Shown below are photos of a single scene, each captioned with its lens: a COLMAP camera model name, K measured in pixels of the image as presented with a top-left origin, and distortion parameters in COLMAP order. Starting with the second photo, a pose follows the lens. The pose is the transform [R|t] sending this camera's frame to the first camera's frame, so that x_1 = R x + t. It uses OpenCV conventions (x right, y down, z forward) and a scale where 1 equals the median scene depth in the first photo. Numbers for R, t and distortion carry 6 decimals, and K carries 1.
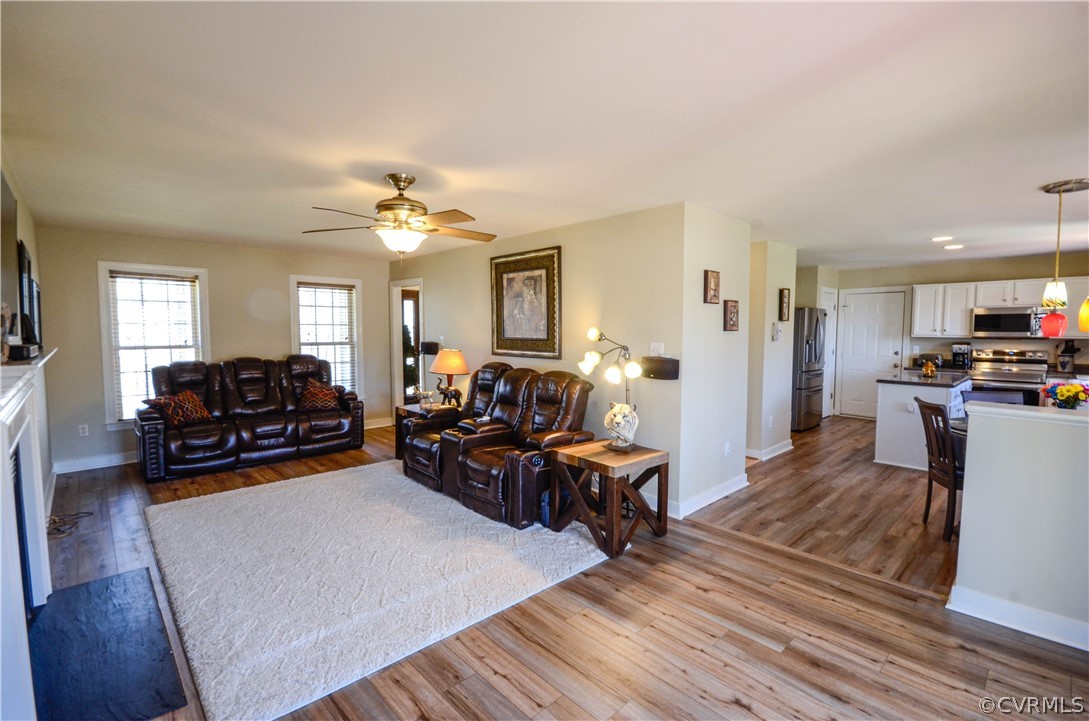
lens RADIAL K [[486.1, 0, 546.5], [0, 486.1, 357.5], [0, 0, 1]] dist [-0.004983, -0.000295]
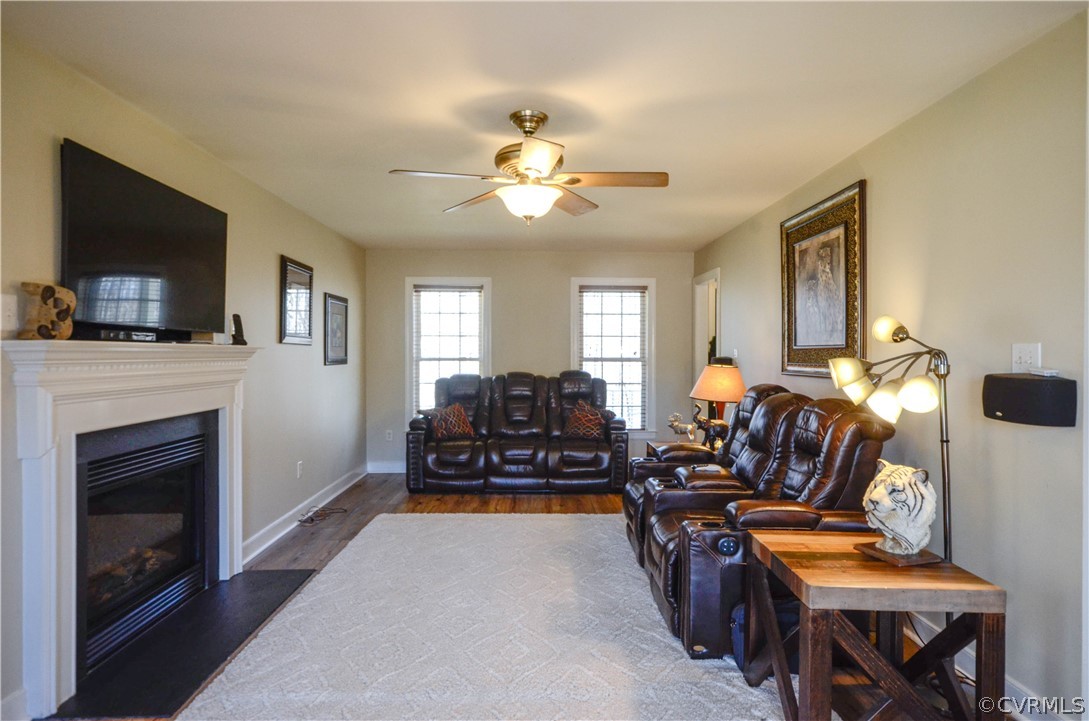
lens RADIAL K [[623.3, 0, 545.9], [0, 623.3, 357.0], [0, 0, 1]] dist [0.006719, 0.003161]
pose [[0.741950, 0.004411, -0.670440, 0.212228], [-0.043006, 0.998232, -0.041024, 0.019196], [0.669074, 0.059271, 0.740828, 0.198978]]
